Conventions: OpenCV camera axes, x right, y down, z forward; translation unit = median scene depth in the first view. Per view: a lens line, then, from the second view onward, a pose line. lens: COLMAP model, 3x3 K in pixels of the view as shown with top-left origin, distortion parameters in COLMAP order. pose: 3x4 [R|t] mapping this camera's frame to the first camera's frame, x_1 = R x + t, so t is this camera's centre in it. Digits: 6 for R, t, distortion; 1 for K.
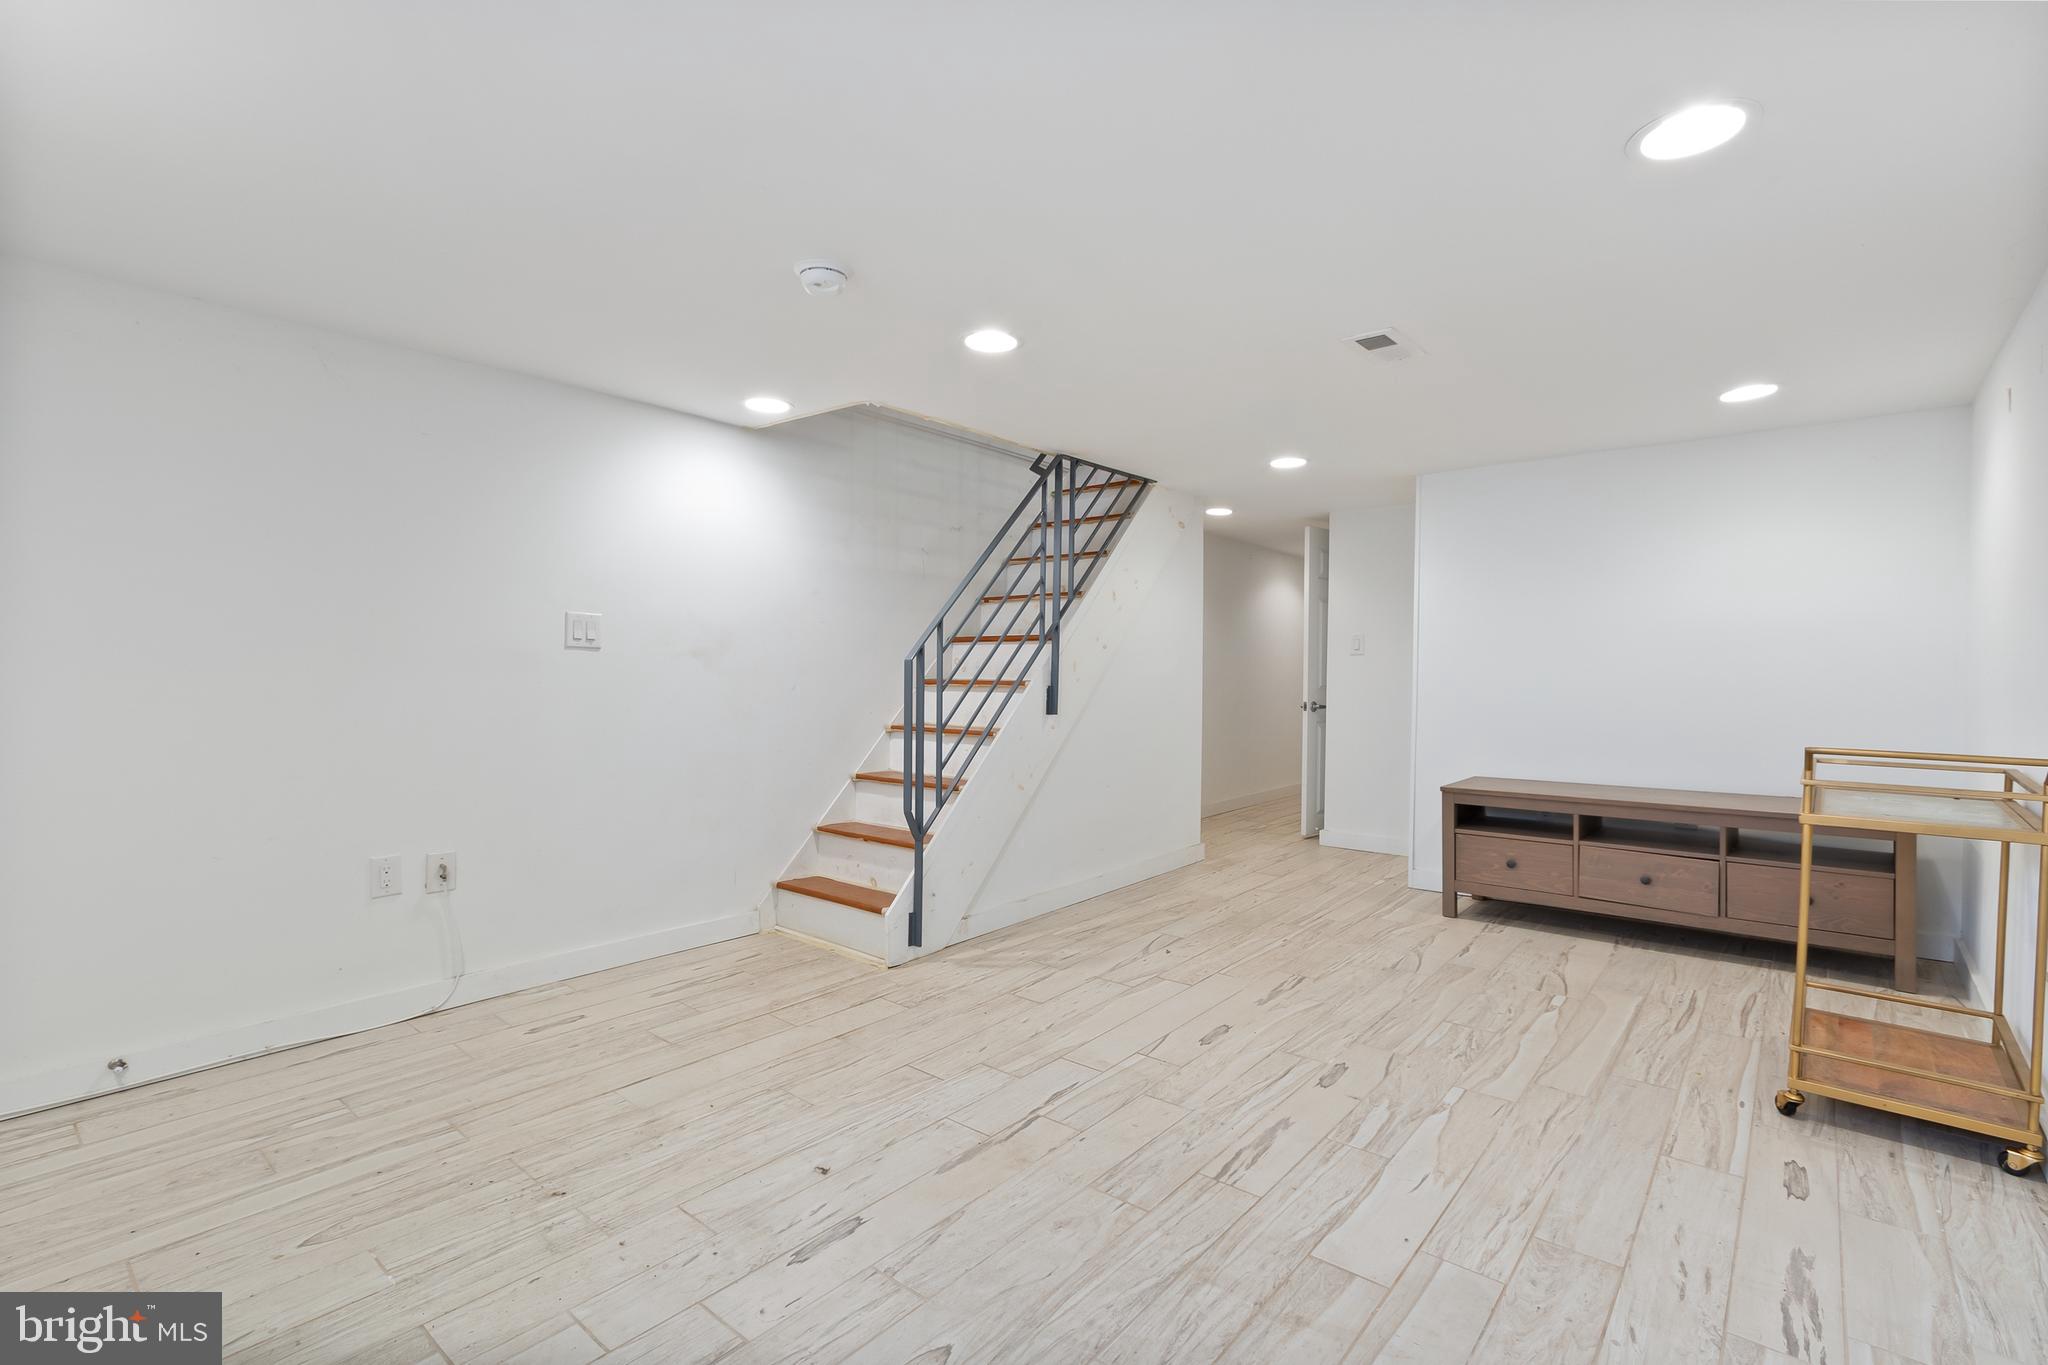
lens RADIAL K [[938.1, 0, 1017.7], [0, 938.1, 690.5], [0, 0, 1]] dist [0.004376, -0.002021]
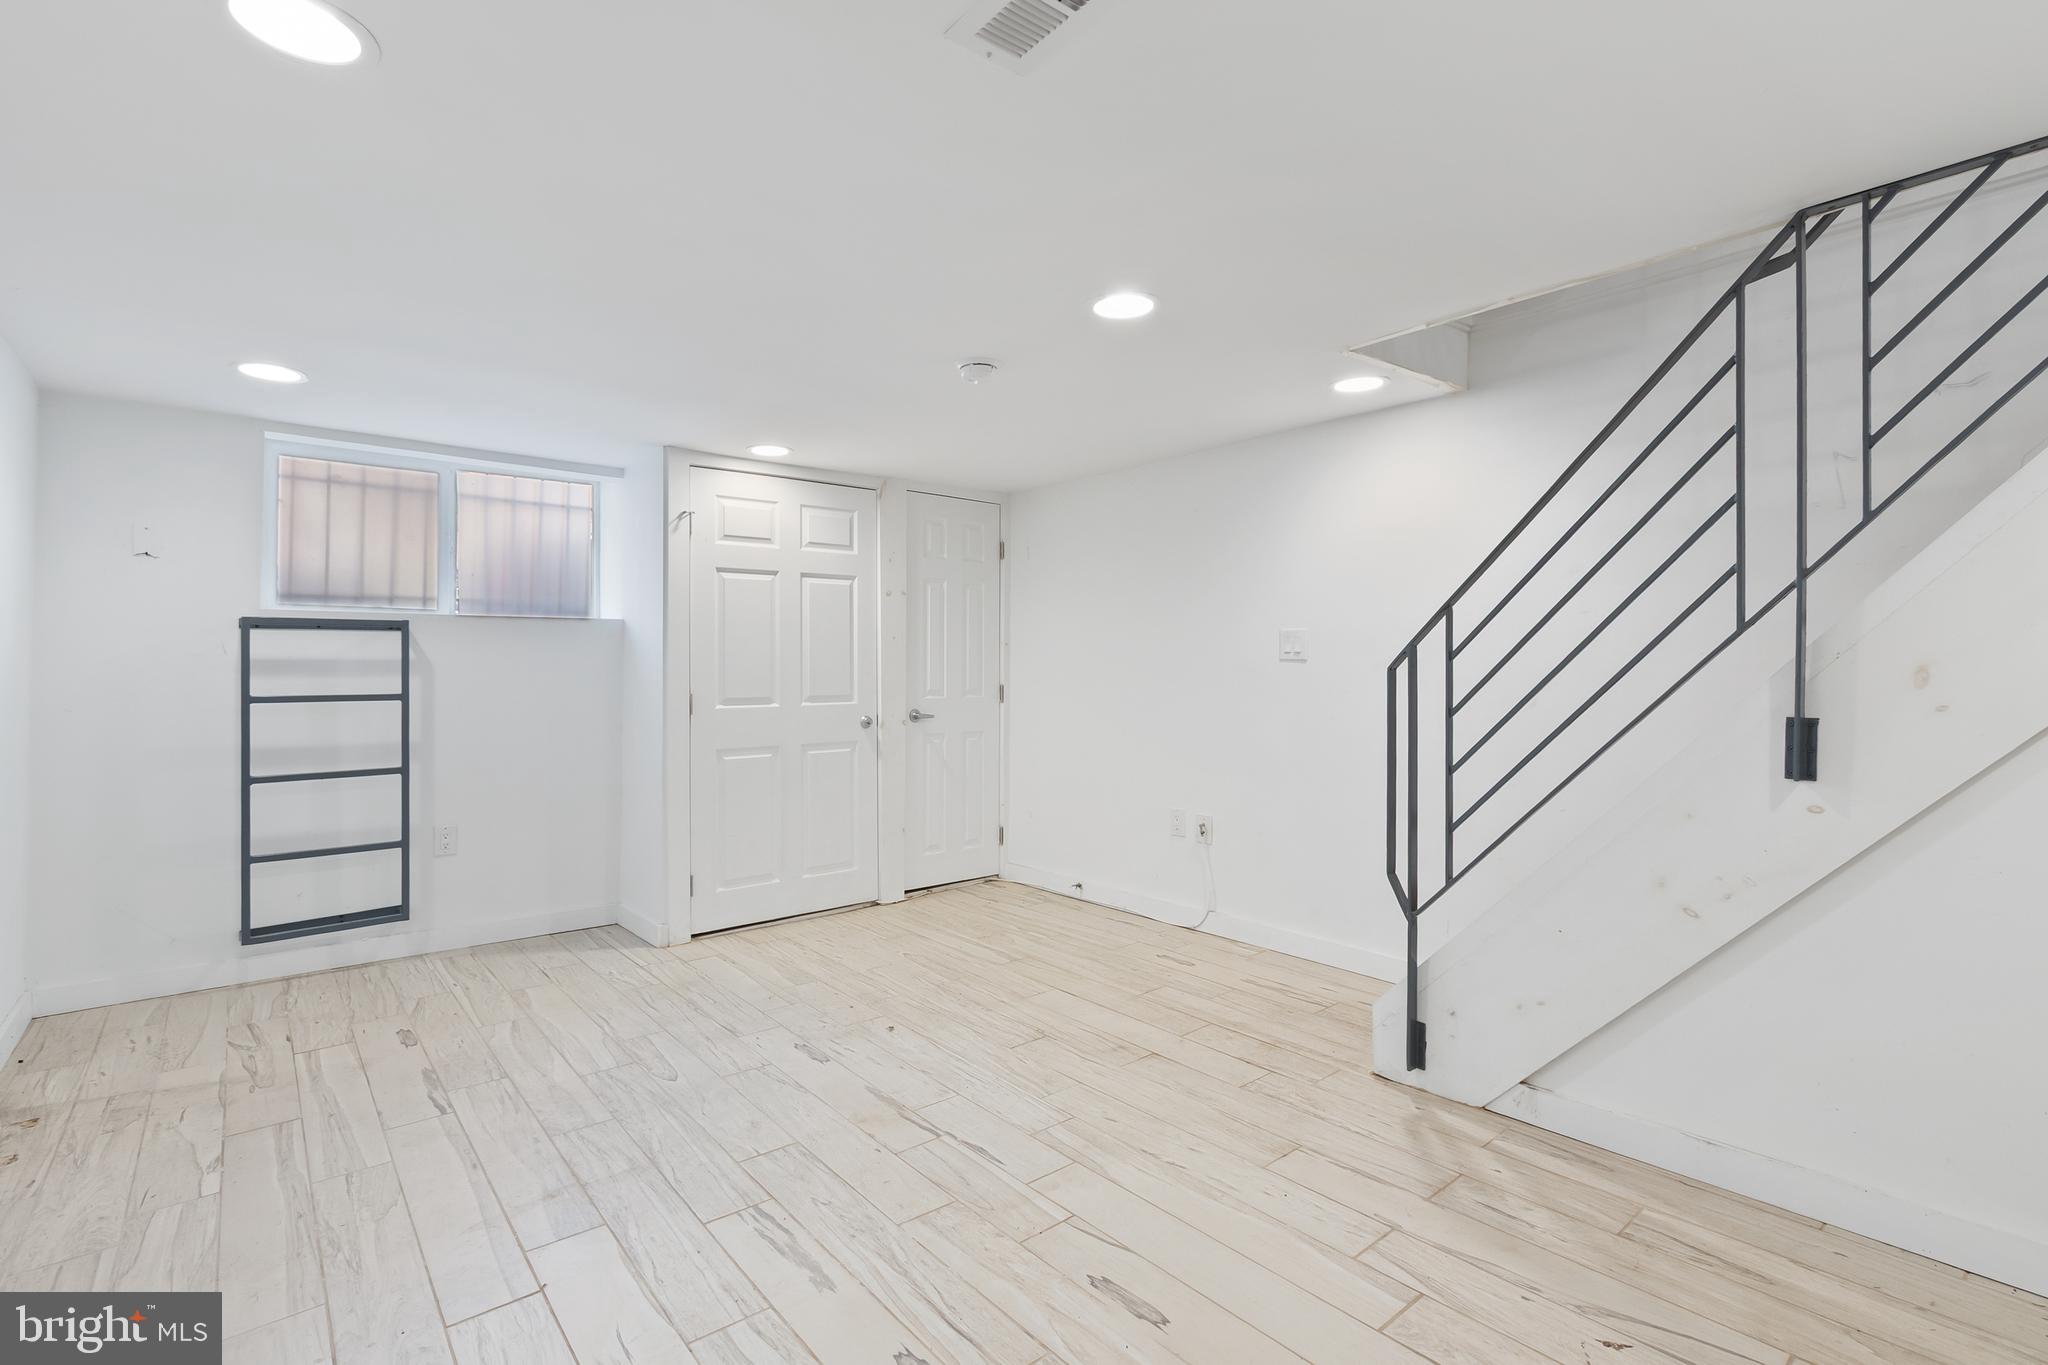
lens RADIAL K [[938.1, 0, 1018.7], [0, 938.1, 670.2], [0, 0, 1]] dist [0.004376, -0.002021]
pose [[-0.178371, -0.004842, -0.983951, 0.779970], [-0.018026, 0.999836, -0.001652, -0.029359], [0.983798, 0.017442, -0.178429, 0.992257]]
